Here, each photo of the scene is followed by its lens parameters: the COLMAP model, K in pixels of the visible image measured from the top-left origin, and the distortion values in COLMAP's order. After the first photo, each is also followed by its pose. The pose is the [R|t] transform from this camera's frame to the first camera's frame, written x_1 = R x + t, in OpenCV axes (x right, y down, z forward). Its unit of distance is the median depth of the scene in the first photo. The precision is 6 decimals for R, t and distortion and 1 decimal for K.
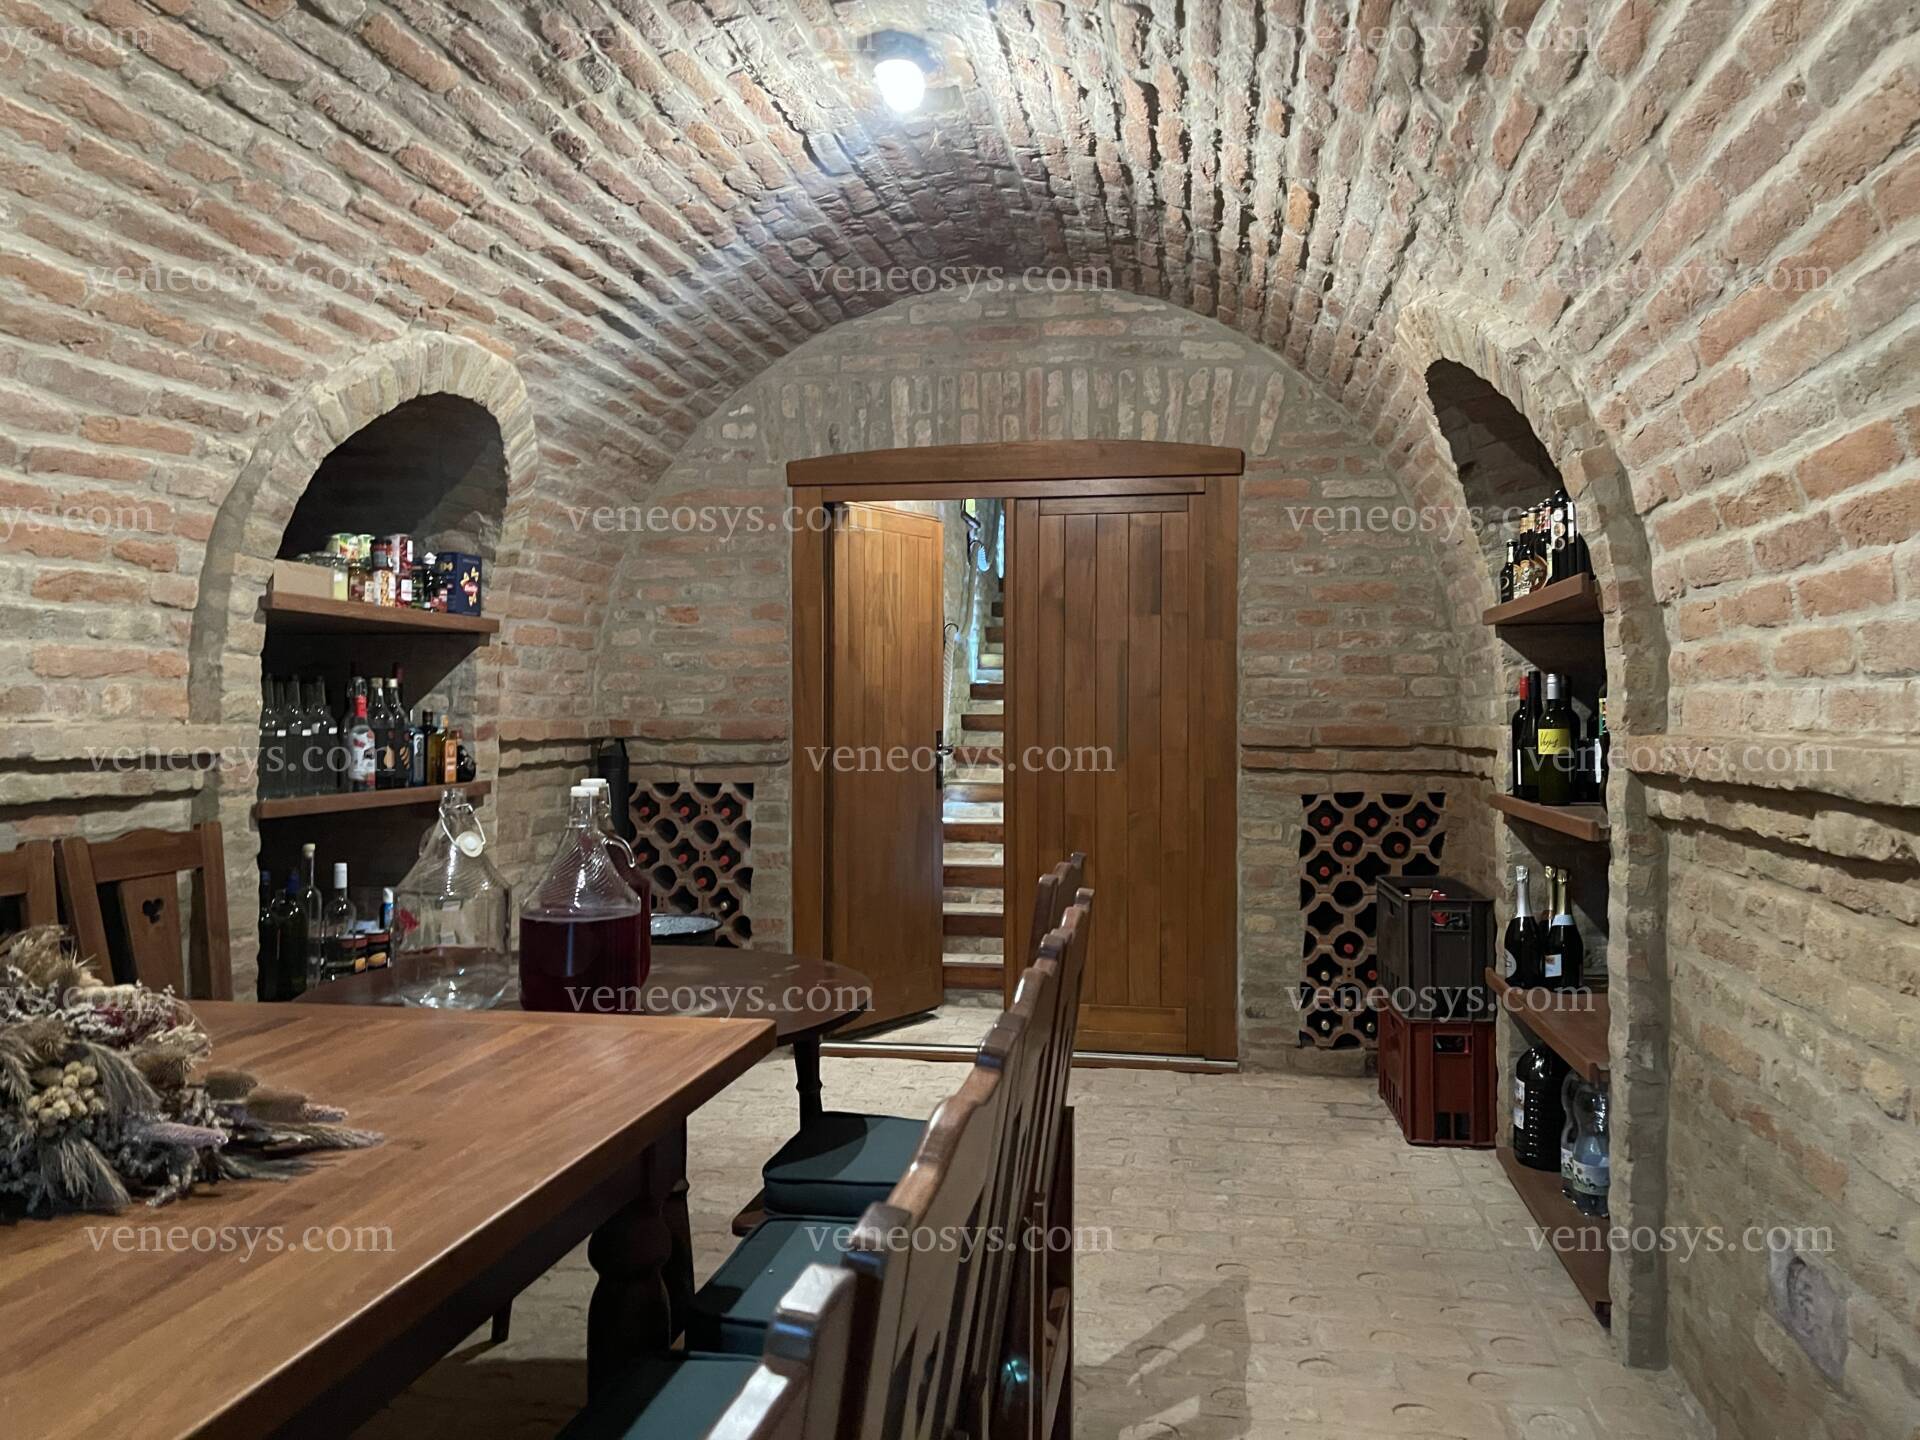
lens RADIAL K [[1470.1, 0, 964.6], [0, 1470.1, 732.5], [0, 0, 1]] dist [0.071411, -0.101159]
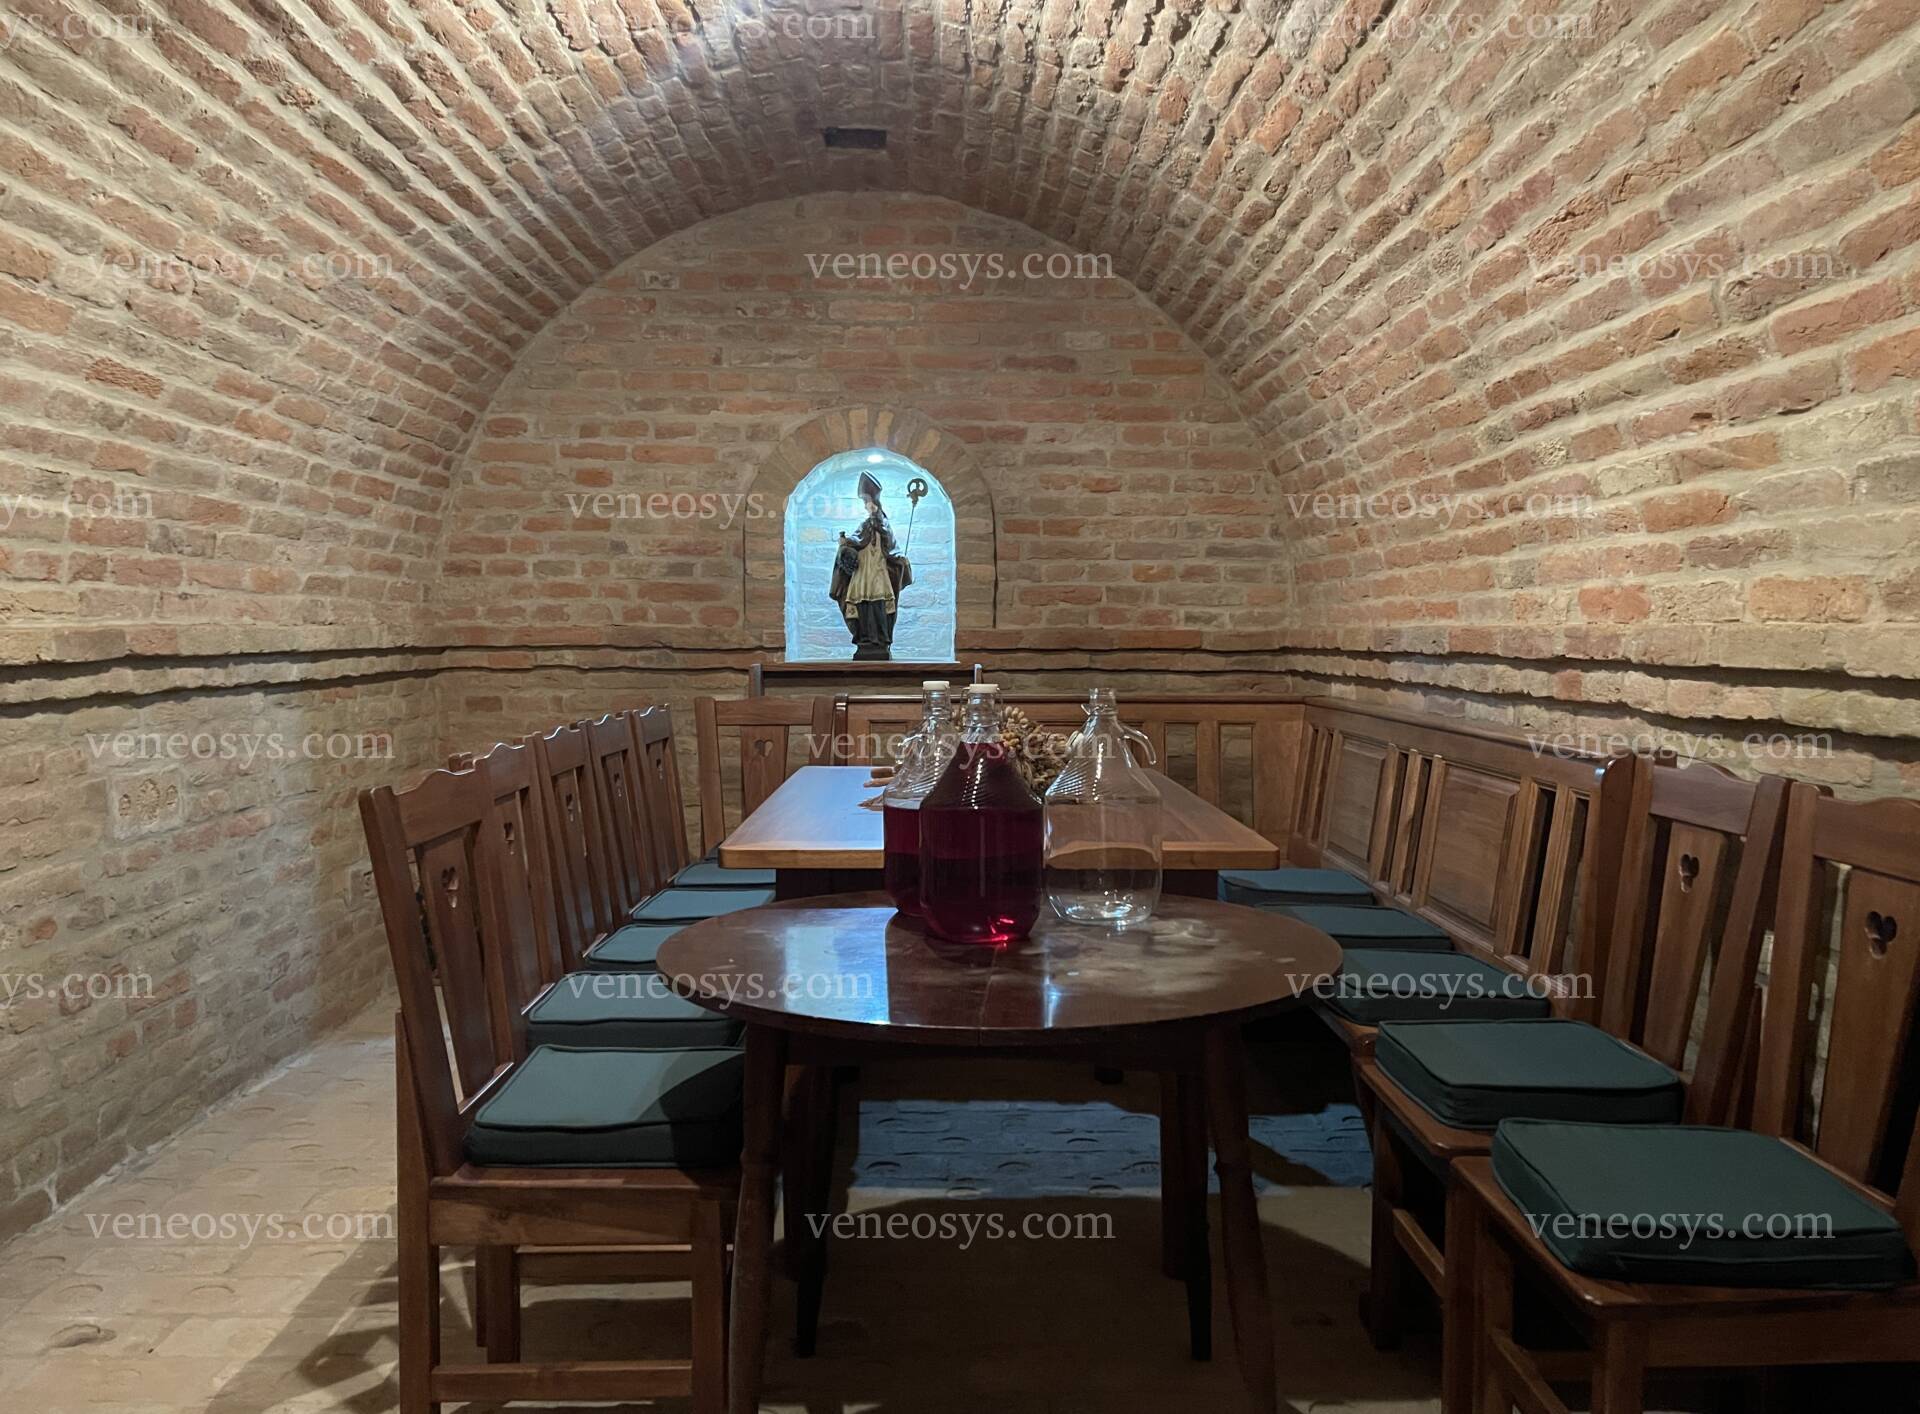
lens RADIAL K [[1438.3, 0, 954.3], [0, 1438.3, 702.7], [0, 0, 1]] dist [0.066678, -0.057033]
pose [[-0.983173, 0.004371, -0.182622, -0.062441], [-0.007302, 0.997975, 0.063193, -0.008511], [0.182529, 0.063463, -0.981150, 1.452200]]
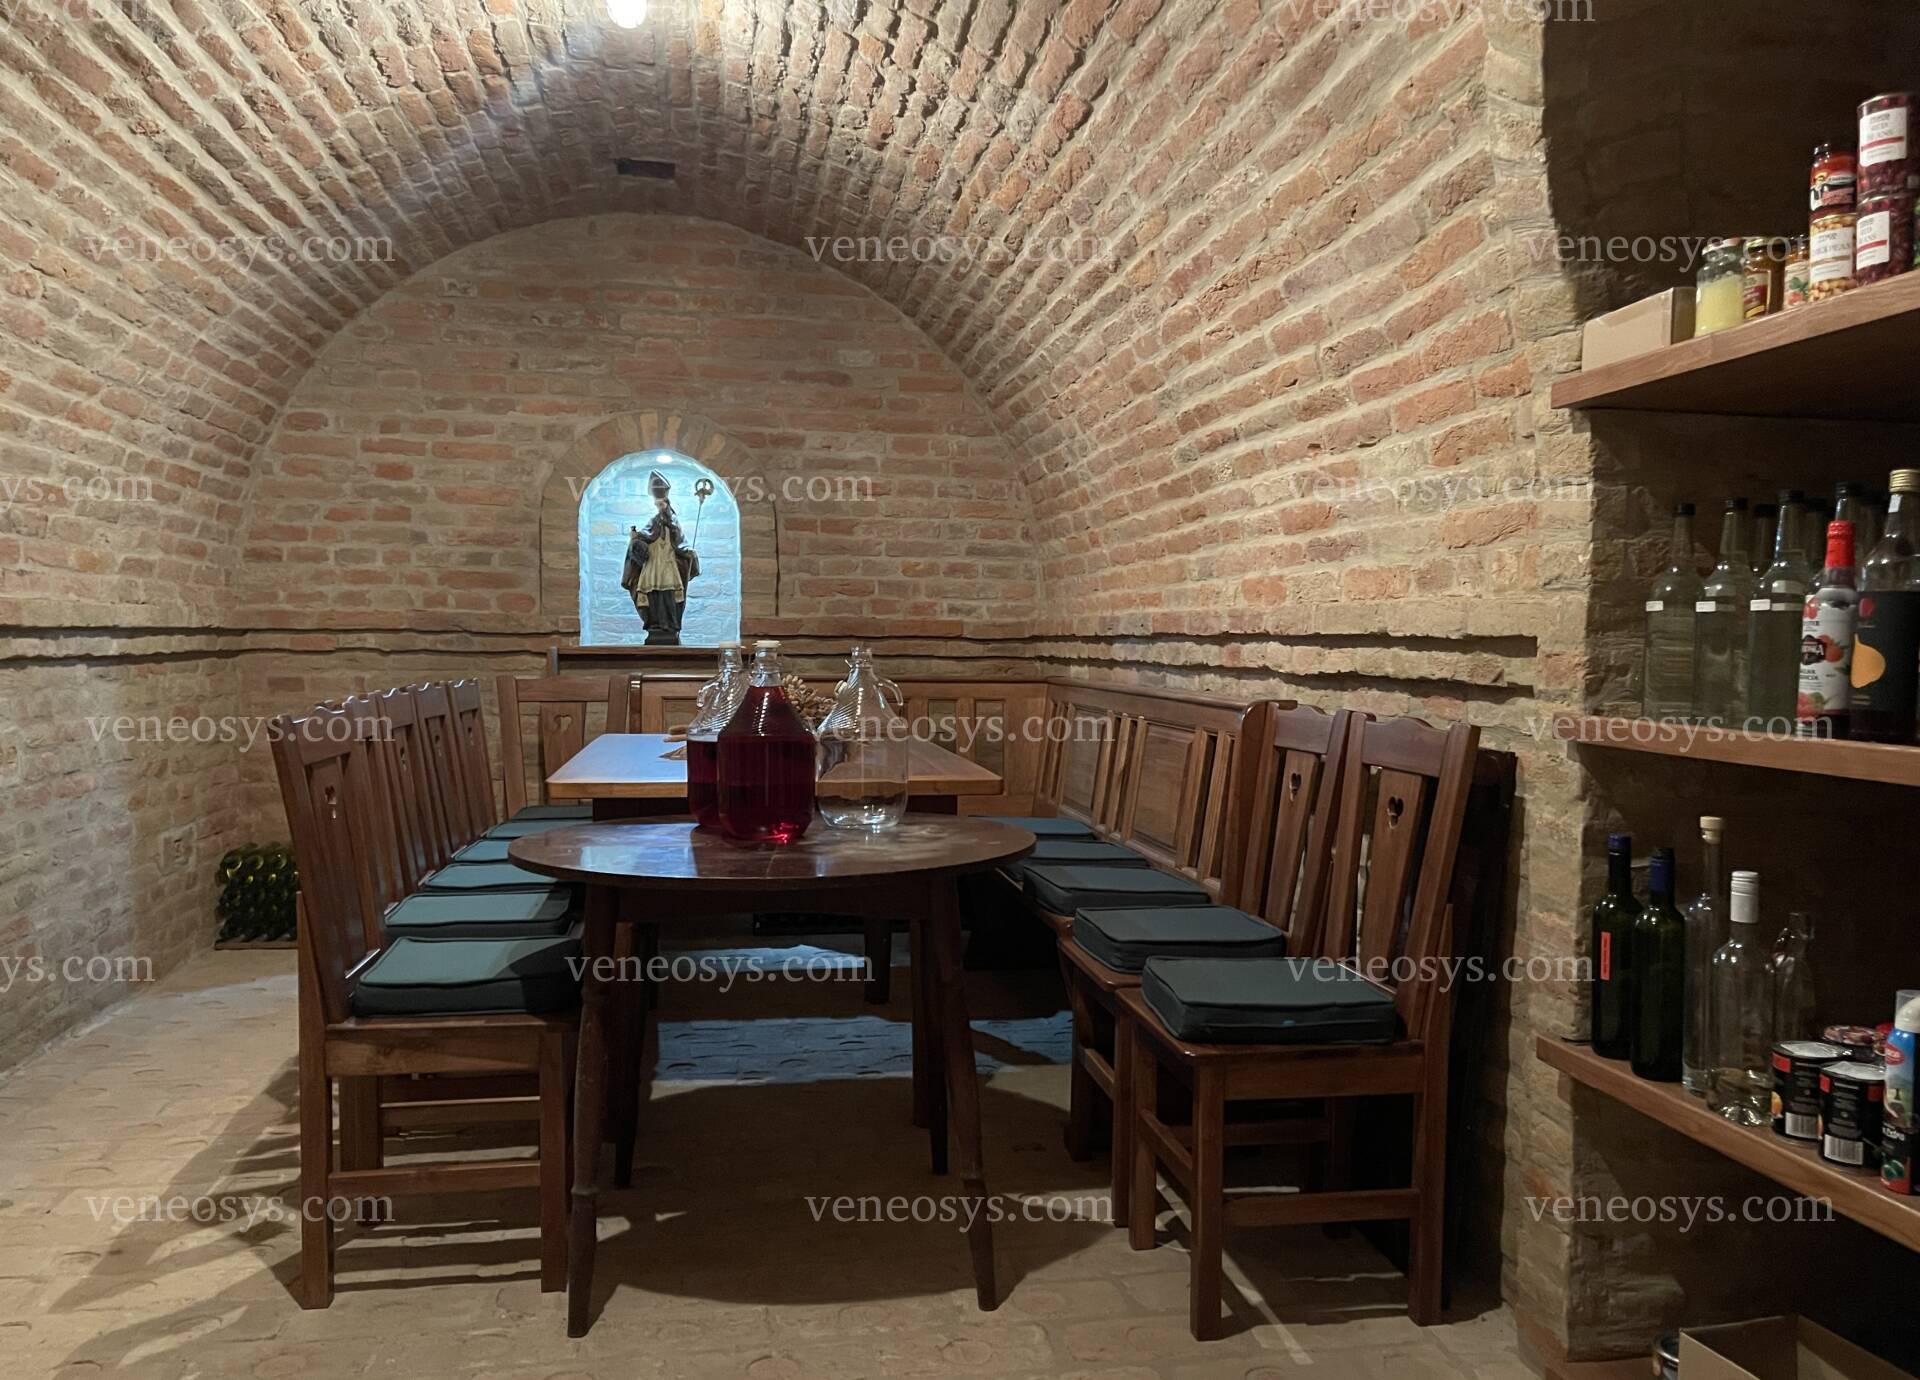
lens RADIAL K [[1458.6, 0, 960.5], [0, 1458.6, 715.9], [0, 0, 1]] dist [0.073362, -0.097585]
pose [[-0.943777, 0.007641, -0.330494, -0.019422], [-0.014780, 0.997758, 0.065275, 0.010864], [0.330252, 0.066489, -0.941548, 1.653639]]
